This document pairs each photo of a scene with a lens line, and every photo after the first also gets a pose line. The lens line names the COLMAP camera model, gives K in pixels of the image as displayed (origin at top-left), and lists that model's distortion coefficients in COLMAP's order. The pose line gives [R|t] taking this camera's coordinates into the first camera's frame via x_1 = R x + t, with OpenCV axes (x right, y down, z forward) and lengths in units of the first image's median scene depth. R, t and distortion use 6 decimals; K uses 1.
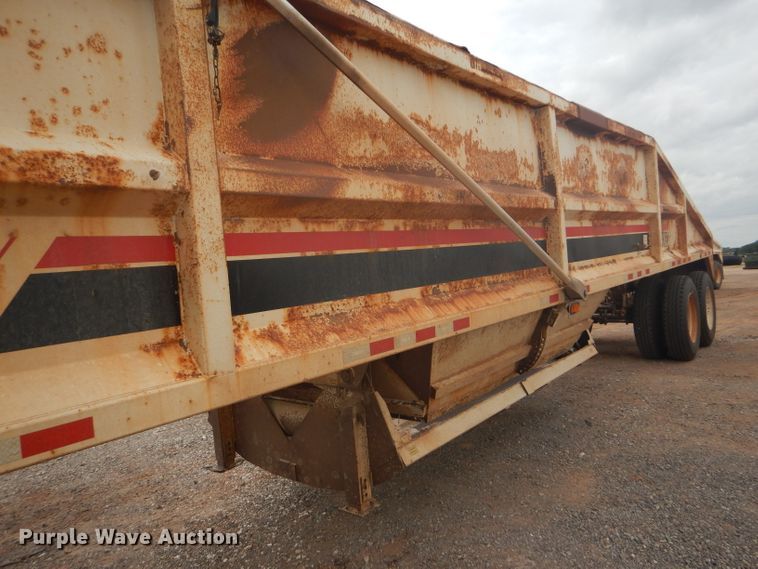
lens RADIAL K [[543.2, 0, 379.0], [0, 543.2, 284.5], [0, 0, 1]] dist [0.001837, 0.000848]
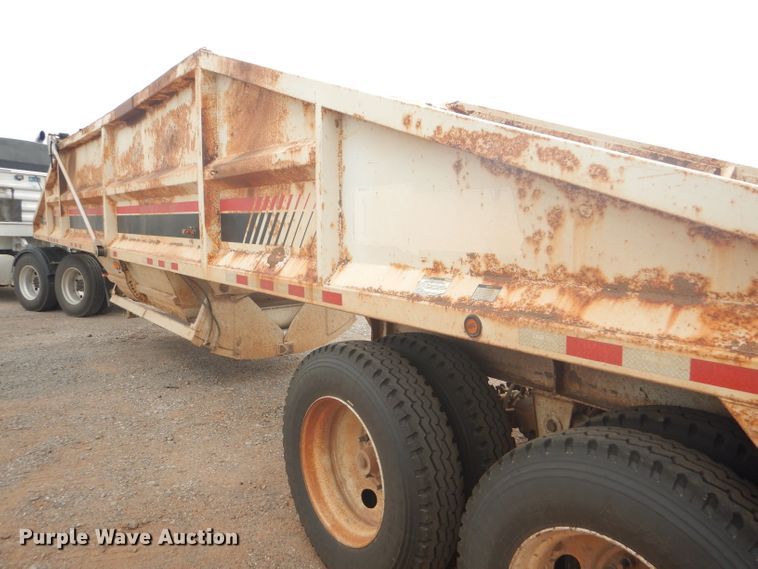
lens RADIAL K [[559.1, 0, 375.8], [0, 559.1, 286.2], [0, 0, 1]] dist [0.003561, -0.005514]
pose [[-0.222861, 0.193889, -0.955374, 1.730384], [-0.029808, 0.978208, 0.205476, -0.240006], [0.974394, 0.074270, -0.212225, 2.123663]]
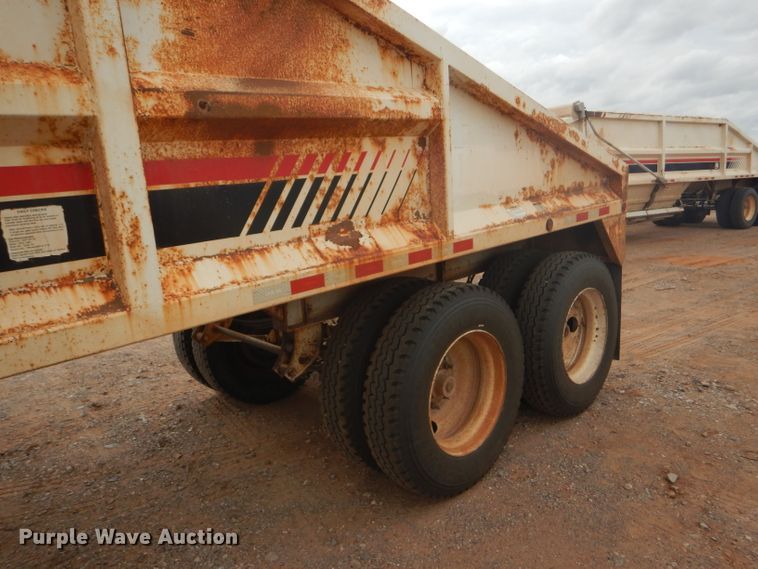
lens RADIAL K [[550.3, 0, 381.5], [0, 550.3, 283.8], [0, 0, 1]] dist [0.001832, 0.002043]
pose [[0.995034, 0.036995, -0.092402, 1.067880], [-0.020364, 0.984388, 0.174829, -0.163263], [0.097427, -0.172079, 0.980253, 1.197438]]
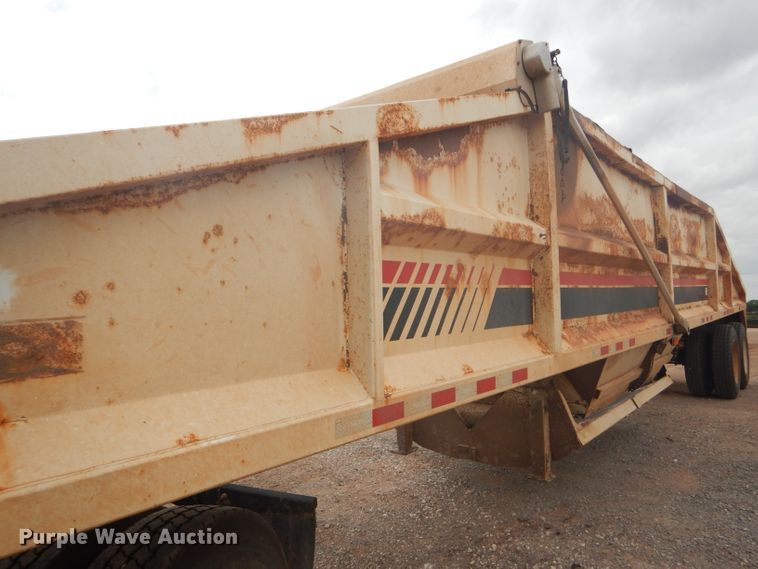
lens RADIAL K [[545.9, 0, 380.0], [0, 545.9, 280.4], [0, 0, 1]] dist [-0.006129, -0.002322]
pose [[0.998467, 0.054871, 0.007263, -0.376804], [-0.054110, 0.995281, -0.080548, 0.045301], [-0.011648, 0.080032, 0.996724, -0.300971]]
